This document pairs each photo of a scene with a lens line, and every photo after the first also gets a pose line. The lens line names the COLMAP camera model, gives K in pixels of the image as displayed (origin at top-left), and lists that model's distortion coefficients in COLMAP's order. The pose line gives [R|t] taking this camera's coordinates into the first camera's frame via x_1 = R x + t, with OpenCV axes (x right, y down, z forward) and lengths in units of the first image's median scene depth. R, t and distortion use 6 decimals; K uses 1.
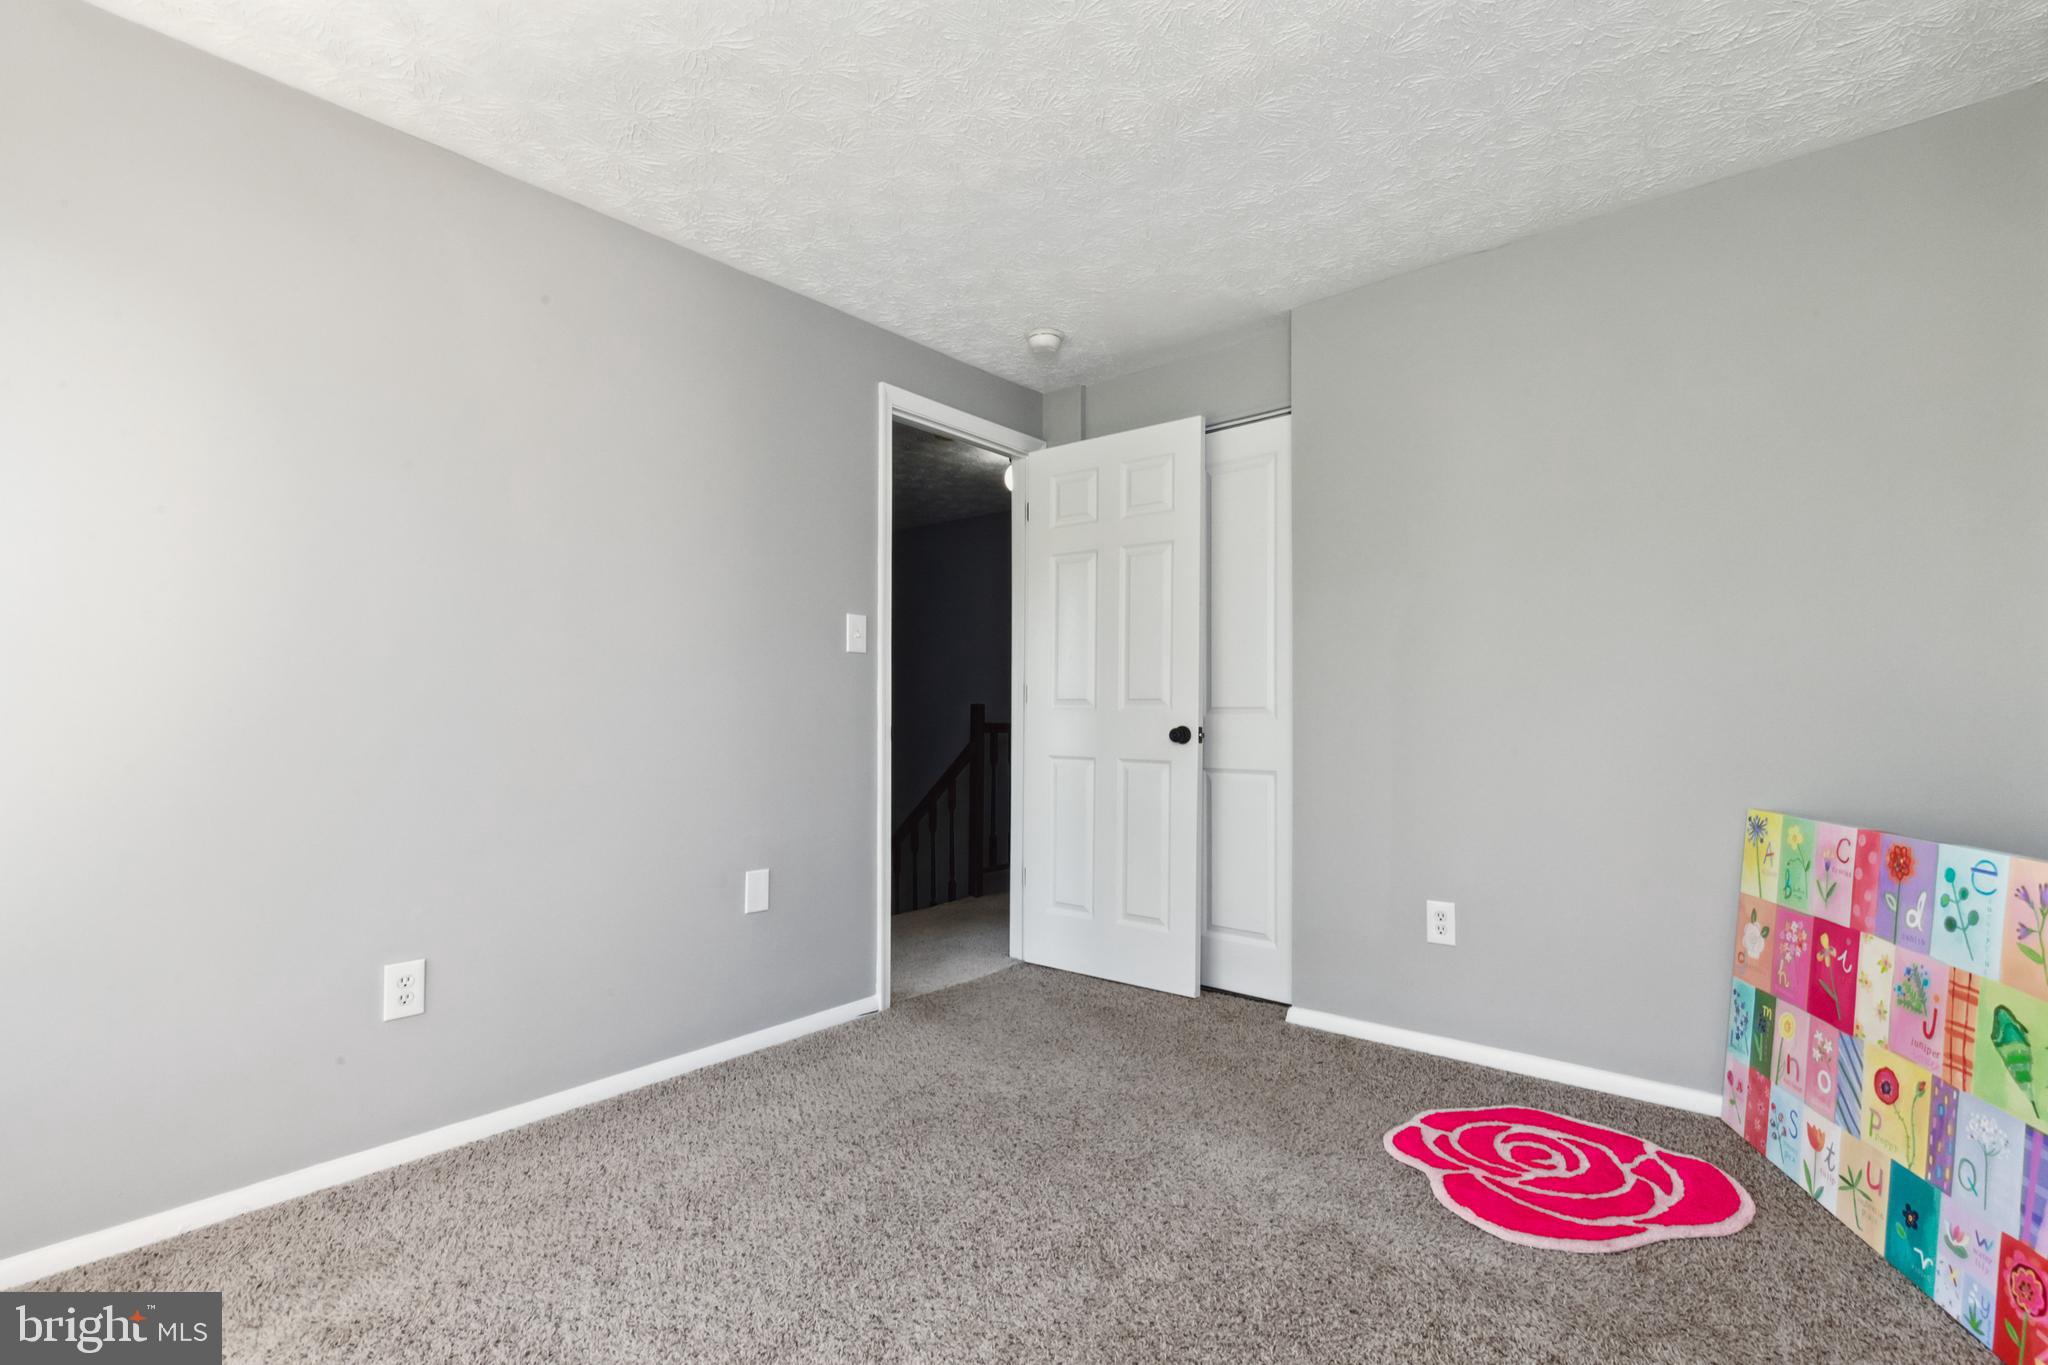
lens RADIAL K [[936.1, 0, 1029.7], [0, 936.1, 699.9], [0, 0, 1]] dist [0.000555, 0.000362]
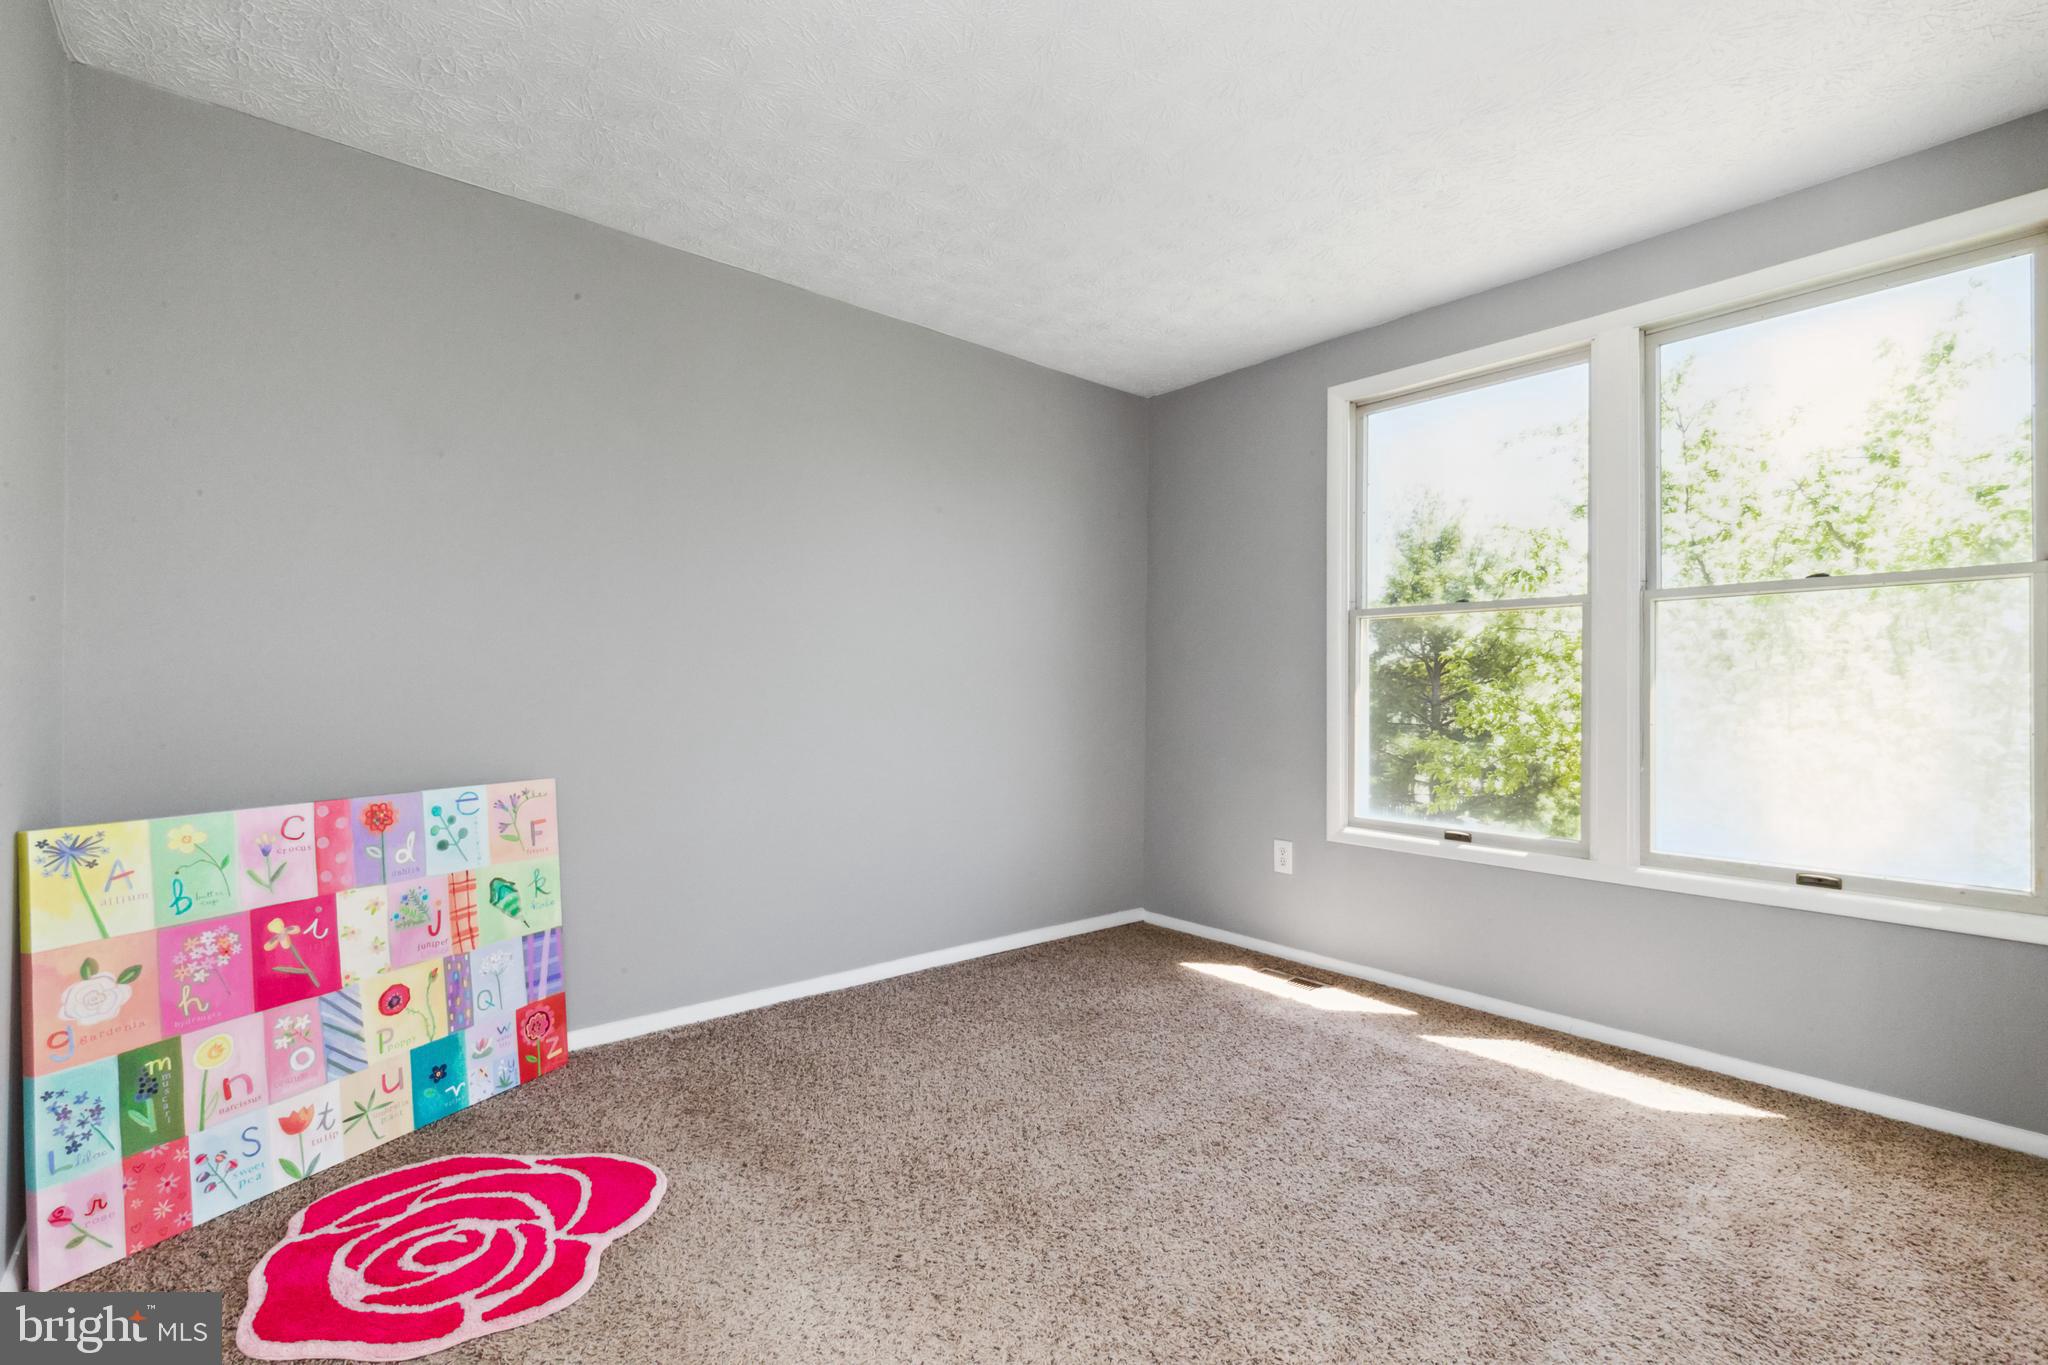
lens RADIAL K [[936.1, 0, 1029.7], [0, 936.1, 699.9], [0, 0, 1]] dist [0.000555, 0.000362]
pose [[-0.983322, -0.001592, 0.181865, -0.116094], [-0.002354, 0.999989, -0.003977, 0.024867], [-0.181857, -0.004339, -0.983315, 2.025760]]
